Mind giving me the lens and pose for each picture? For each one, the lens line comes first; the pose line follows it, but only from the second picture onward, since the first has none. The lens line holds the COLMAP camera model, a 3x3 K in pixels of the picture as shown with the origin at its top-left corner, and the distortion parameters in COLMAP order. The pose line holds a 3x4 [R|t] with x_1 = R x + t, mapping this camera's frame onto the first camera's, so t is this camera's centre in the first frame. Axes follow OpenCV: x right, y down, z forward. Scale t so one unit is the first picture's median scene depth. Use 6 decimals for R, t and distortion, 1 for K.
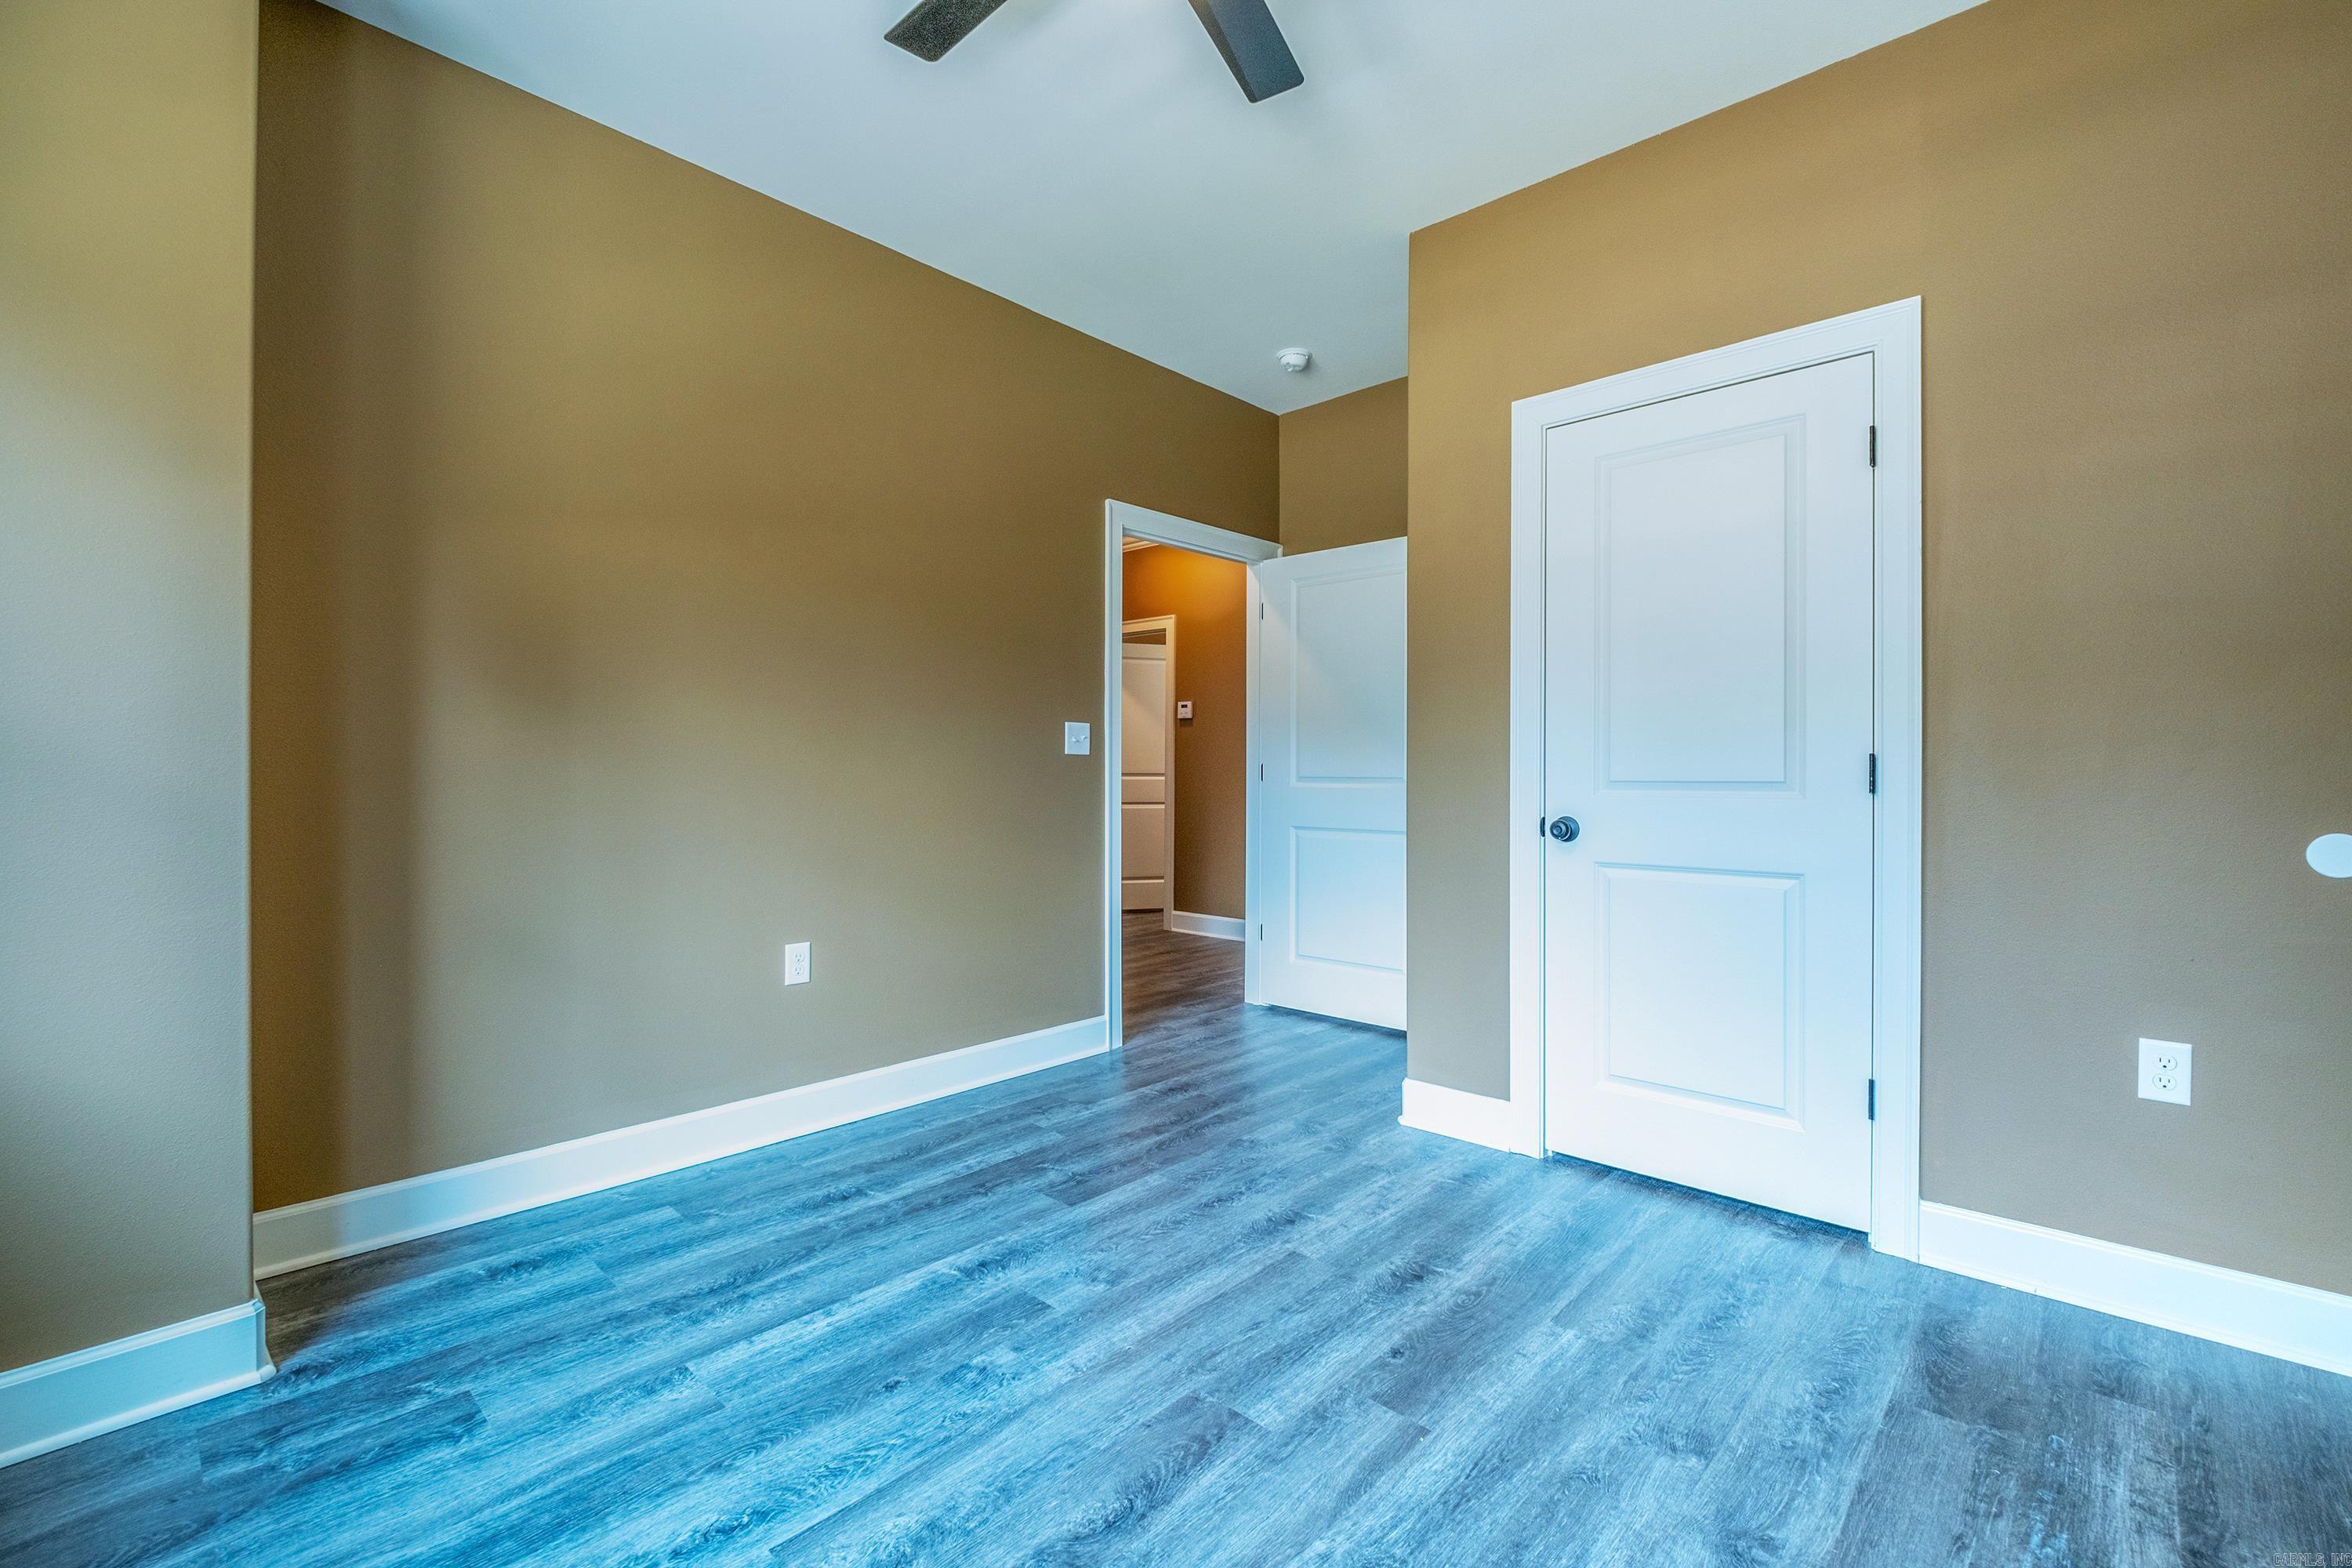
lens RADIAL K [[1011.2, 0, 1176.1], [0, 1011.2, 771.0], [0, 0, 1]] dist [0.004706, -0.007313]
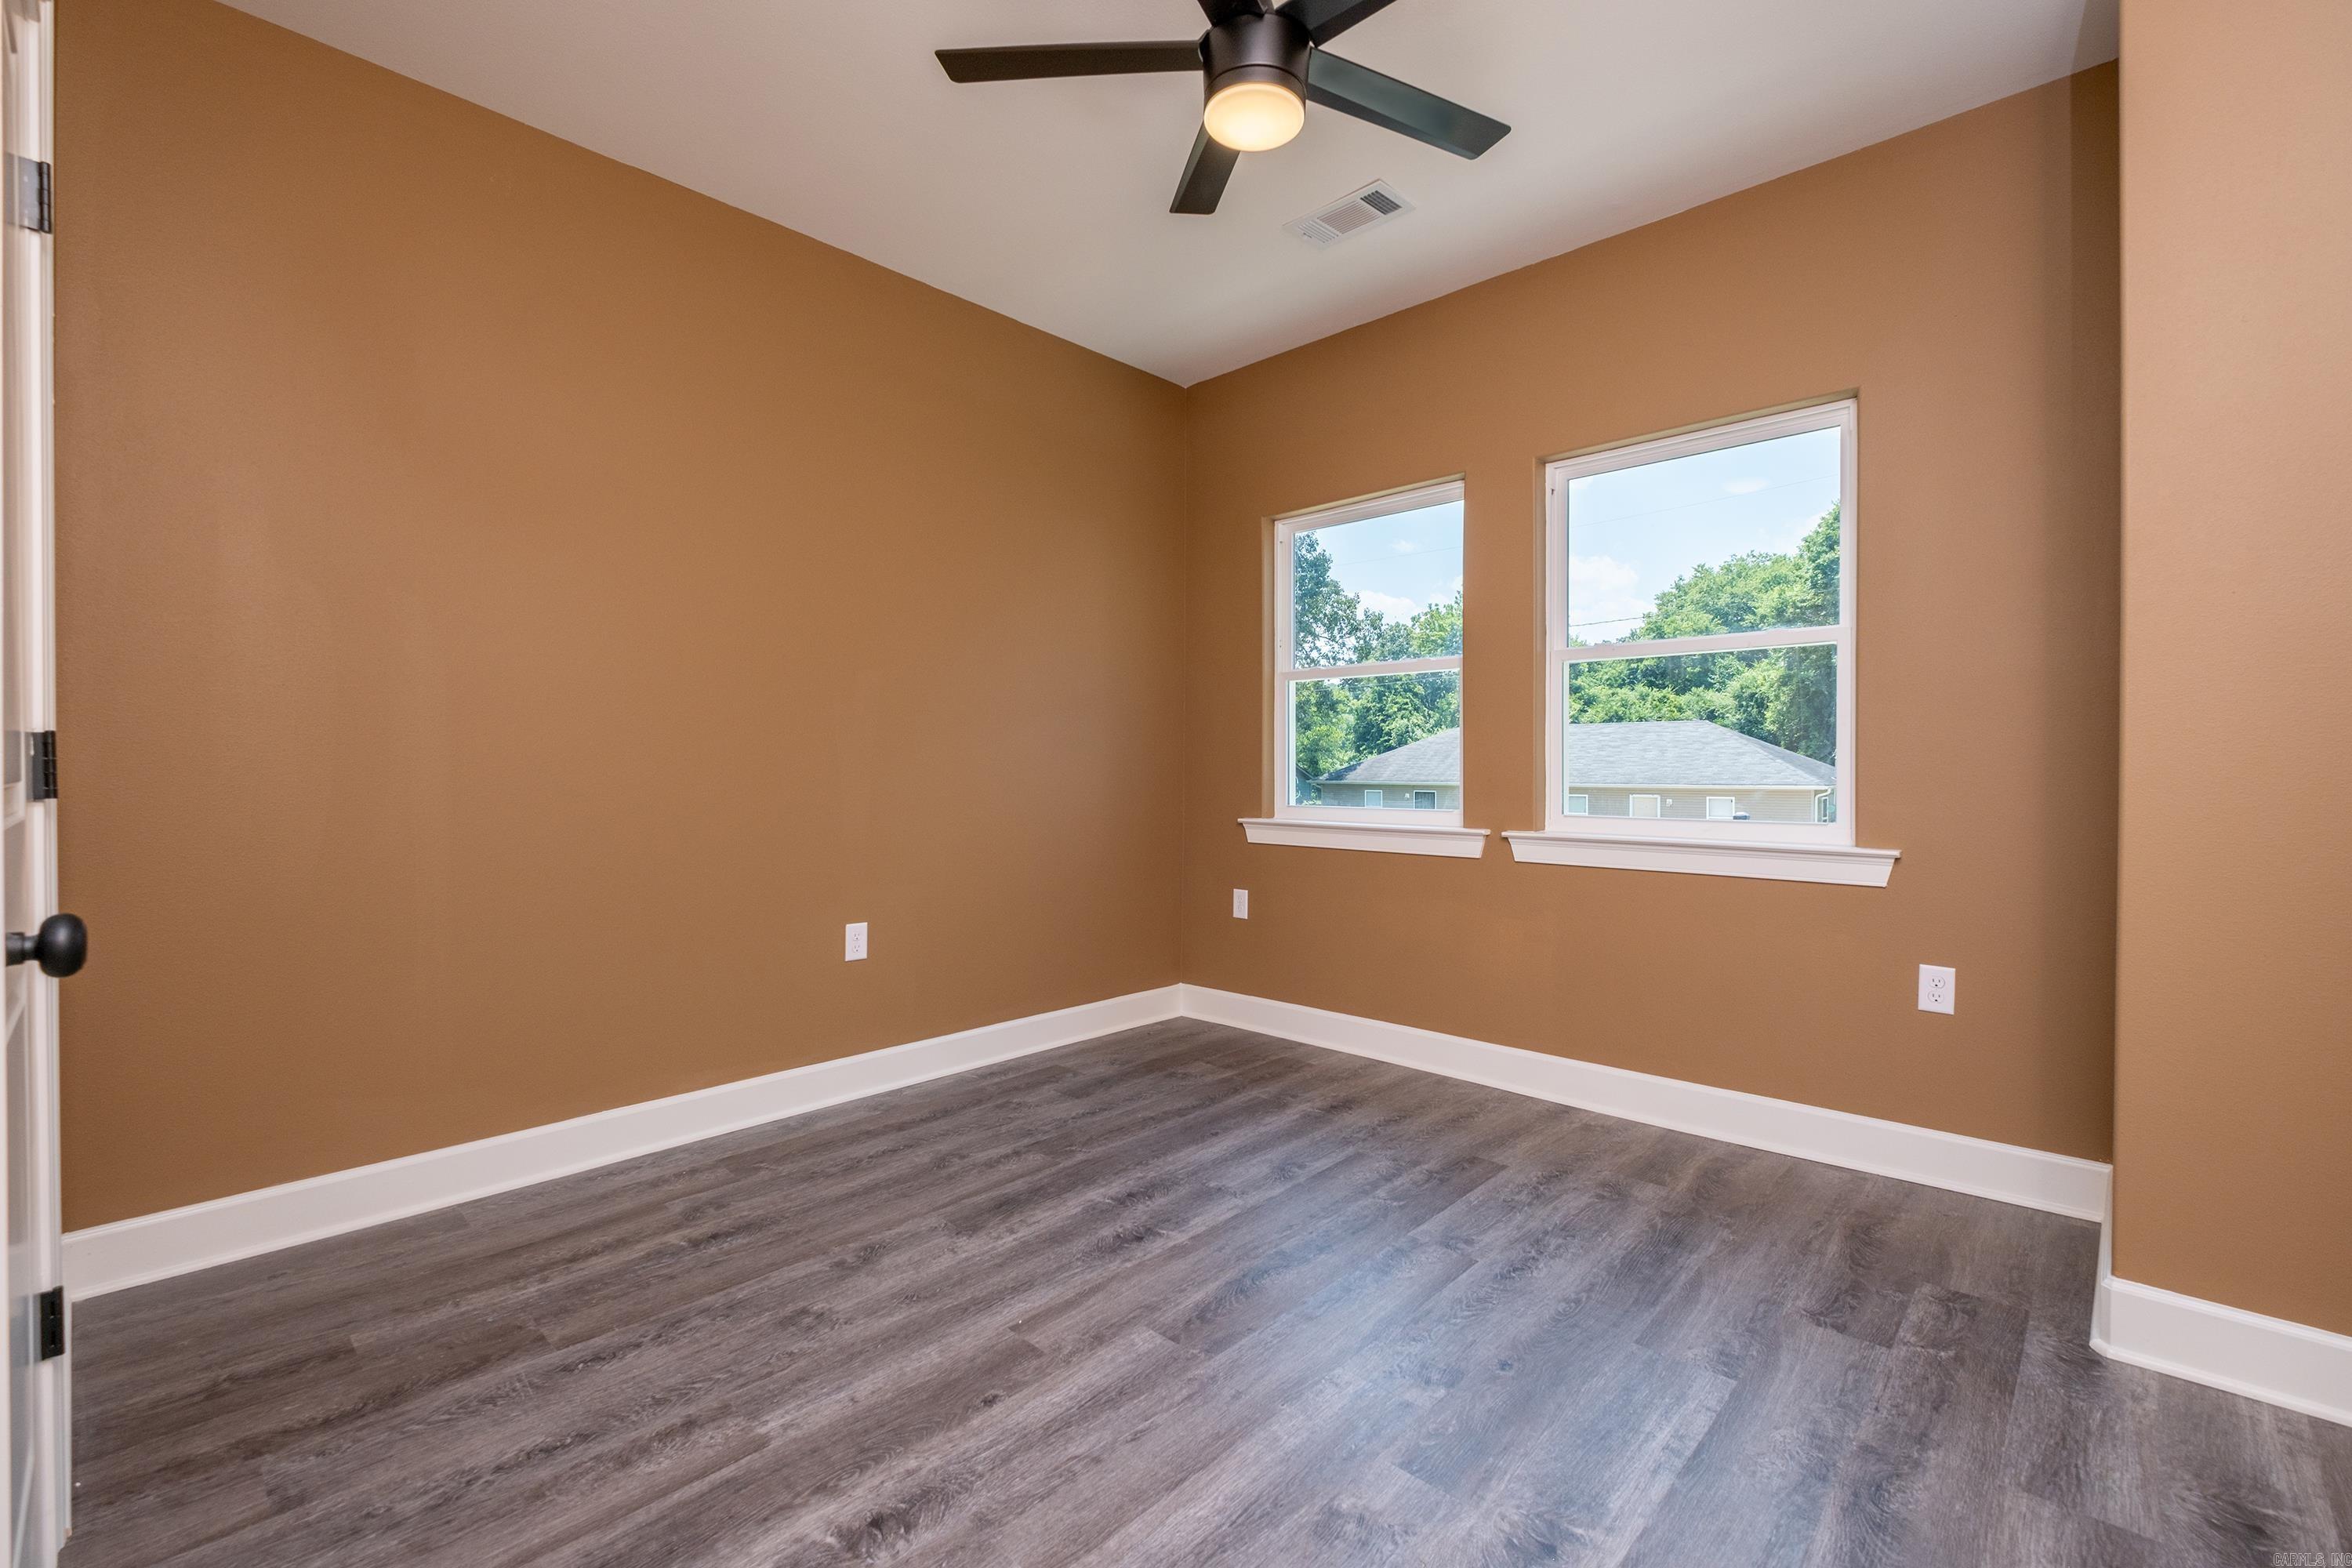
lens RADIAL K [[1011.2, 0, 1176.1], [0, 1011.2, 771.0], [0, 0, 1]] dist [0.004706, -0.007313]
pose [[-0.999958, -0.003901, 0.008304, 0.037568], [-0.003875, 0.999988, 0.003142, 0.001629], [-0.008316, 0.003109, -0.999961, 1.636906]]
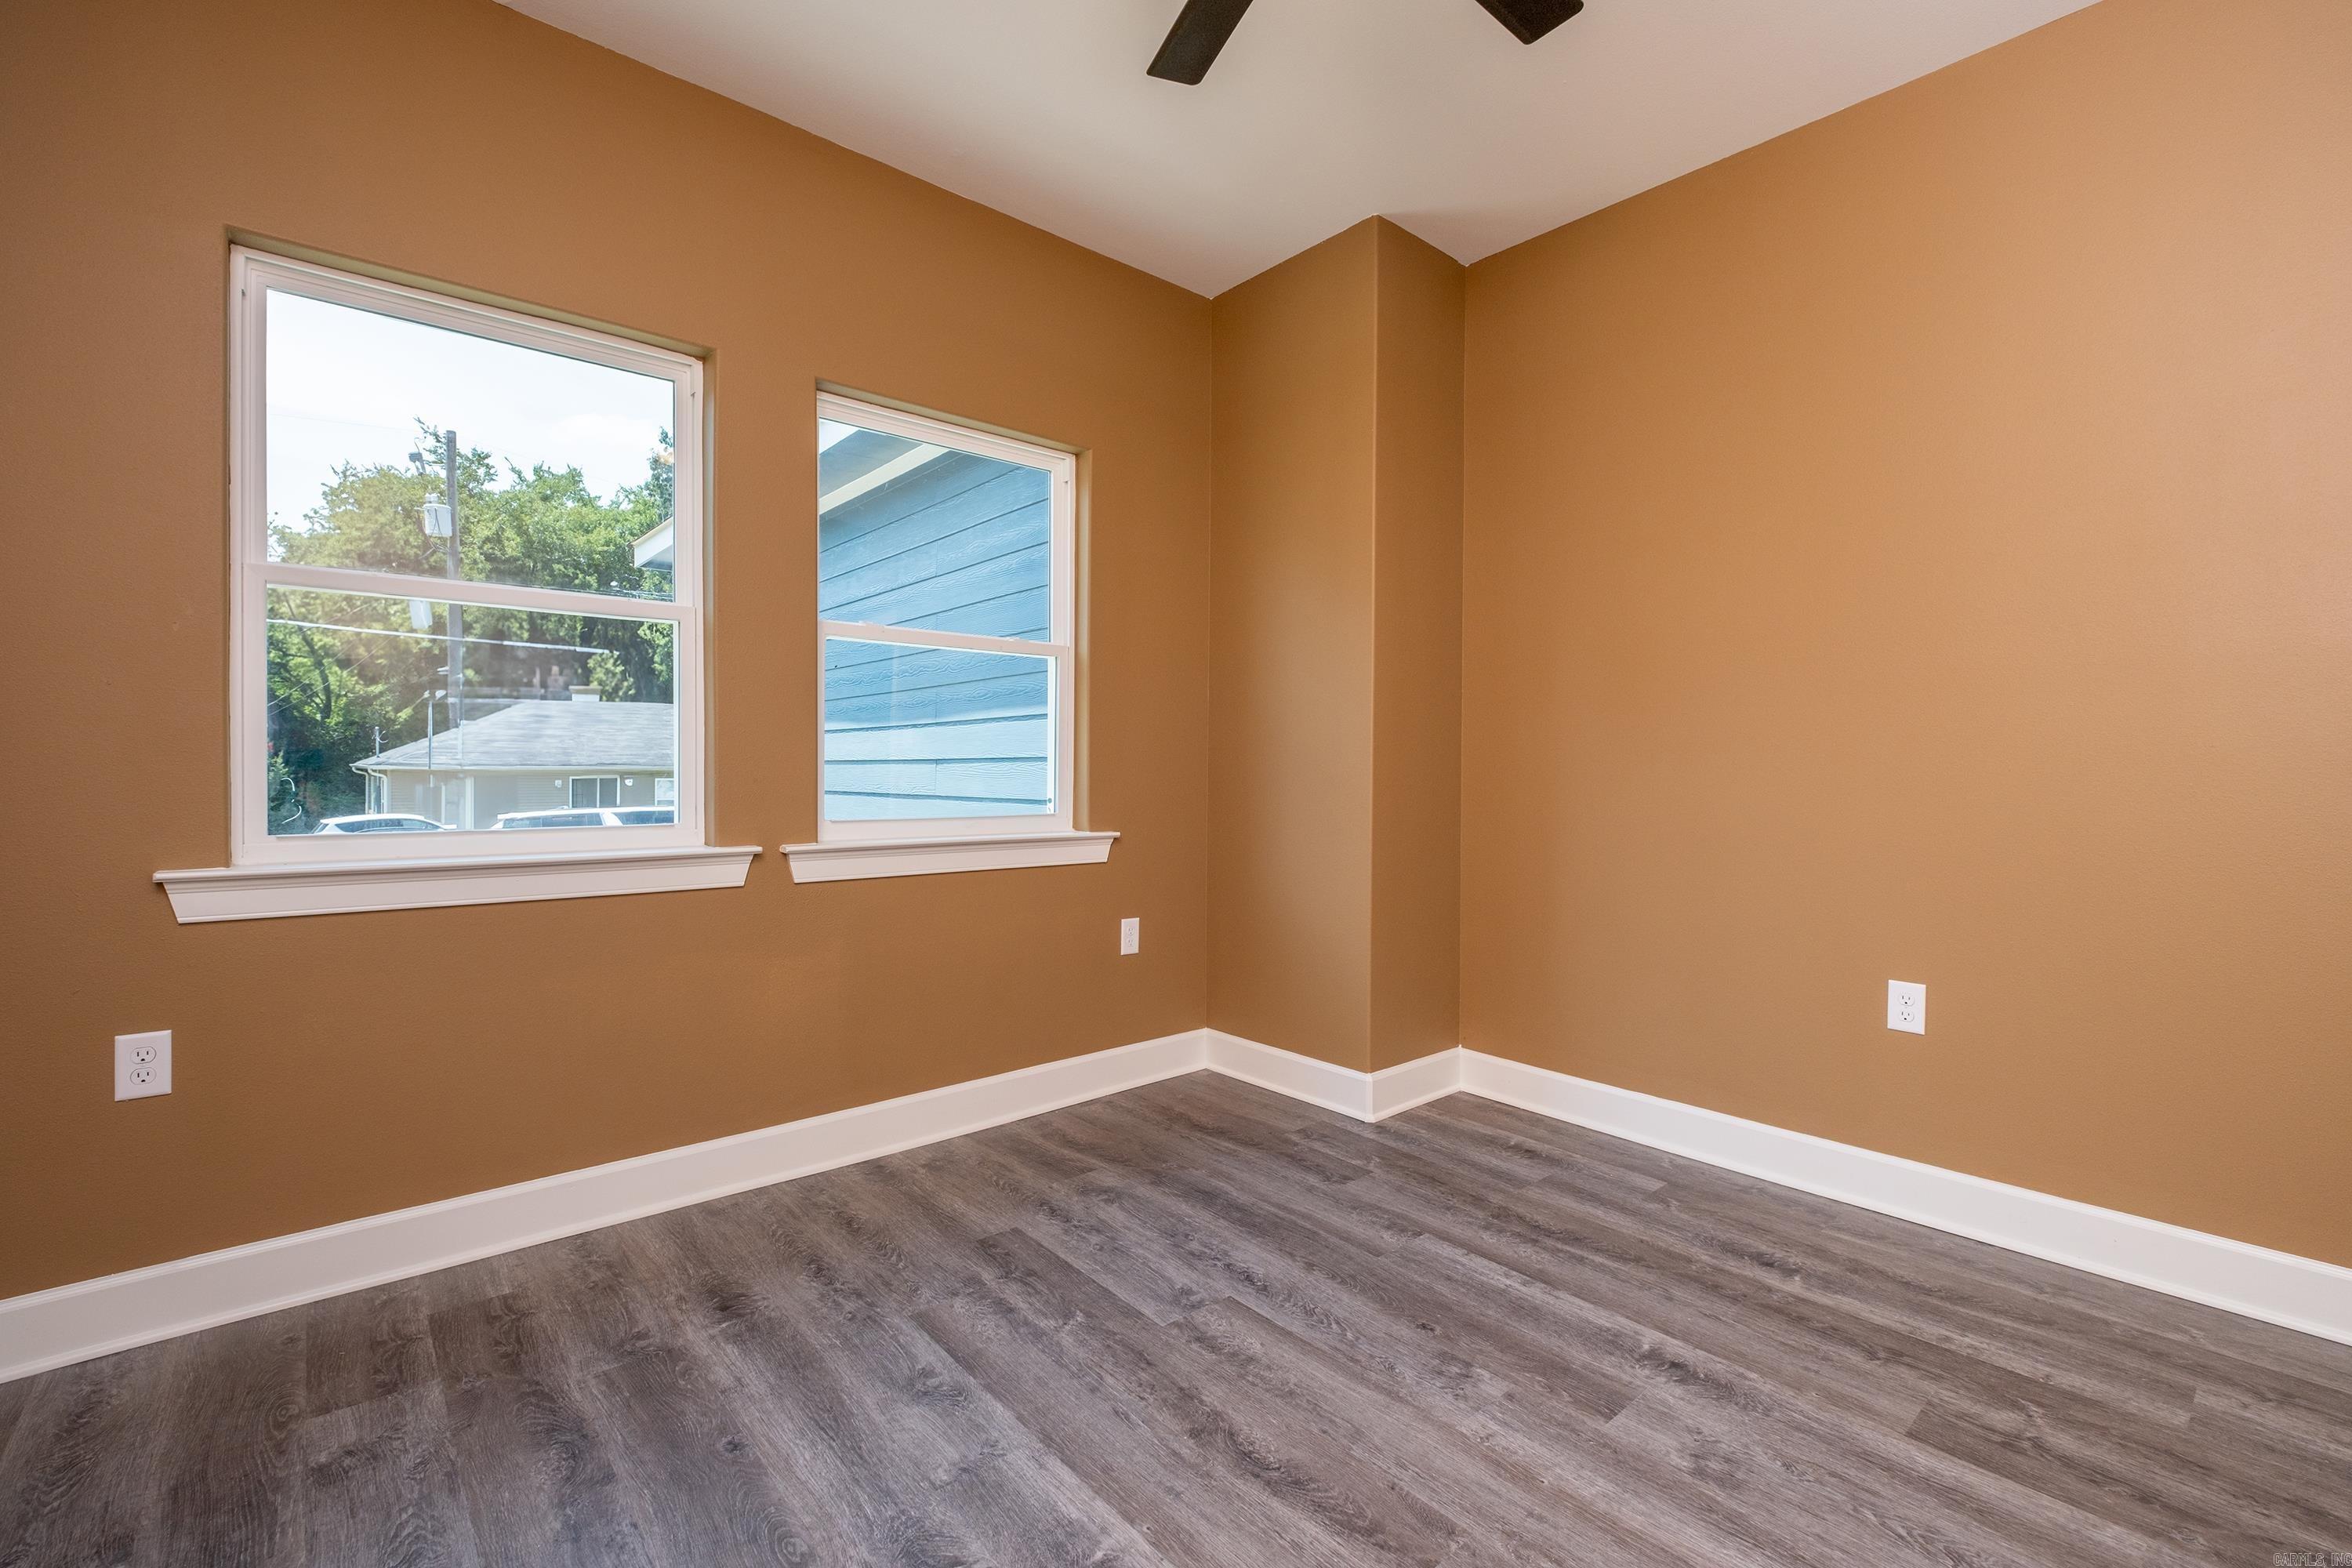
lens RADIAL K [[1011.2, 0, 1176.1], [0, 1011.2, 771.0], [0, 0, 1]] dist [0.004706, -0.007313]
pose [[-0.107359, 0.001332, -0.994219, 0.677100], [-0.006622, 0.999976, 0.002054, 0.002998], [0.994198, 0.006804, -0.107347, 0.681404]]
